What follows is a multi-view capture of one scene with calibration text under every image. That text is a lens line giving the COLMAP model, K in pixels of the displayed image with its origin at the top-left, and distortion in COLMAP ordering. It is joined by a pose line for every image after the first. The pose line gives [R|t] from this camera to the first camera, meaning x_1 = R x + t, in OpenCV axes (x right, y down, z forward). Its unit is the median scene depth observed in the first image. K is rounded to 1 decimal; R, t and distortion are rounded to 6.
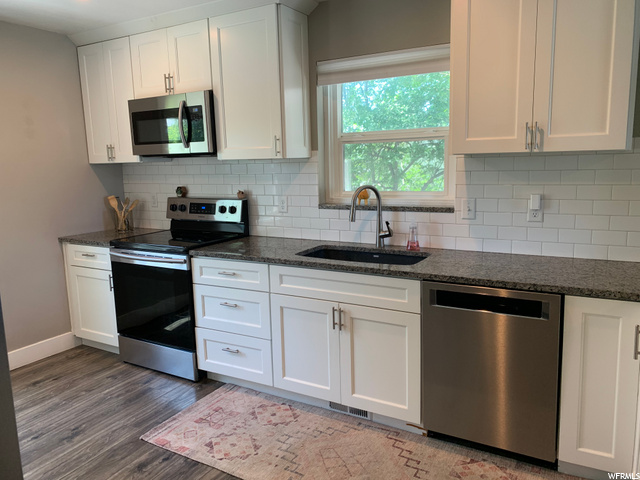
lens RADIAL K [[486.1, 0, 315.3], [0, 486.1, 231.3], [0, 0, 1]] dist [0.046501, -0.067864]
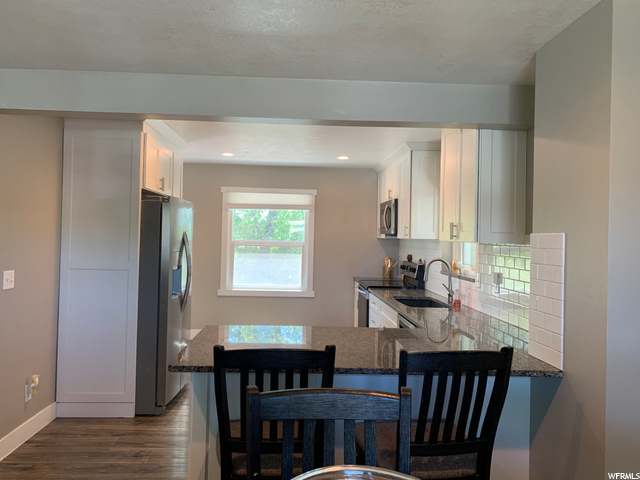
lens RADIAL K [[486.1, 0, 316.6], [0, 486.1, 237.8], [0, 0, 1]] dist [0.046501, -0.067864]
pose [[0.539863, 0.039625, -0.840820, 1.103705], [-0.153538, 0.986769, -0.052078, -0.021116], [0.827632, 0.157213, 0.538804, -0.136916]]
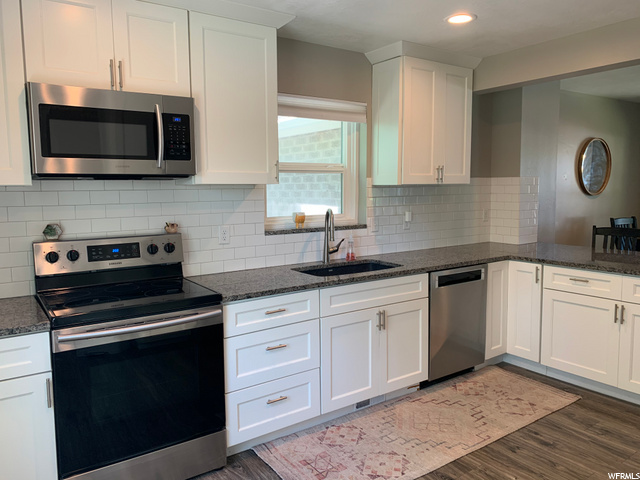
lens RADIAL K [[486.1, 0, 312.0], [0, 486.1, 229.8], [0, 0, 1]] dist [0.046501, -0.067864]
pose [[0.429720, -0.059204, 0.901019, -0.883257], [0.128707, 0.991675, 0.003777, -0.051936], [-0.893742, 0.114345, 0.433763, 0.505883]]
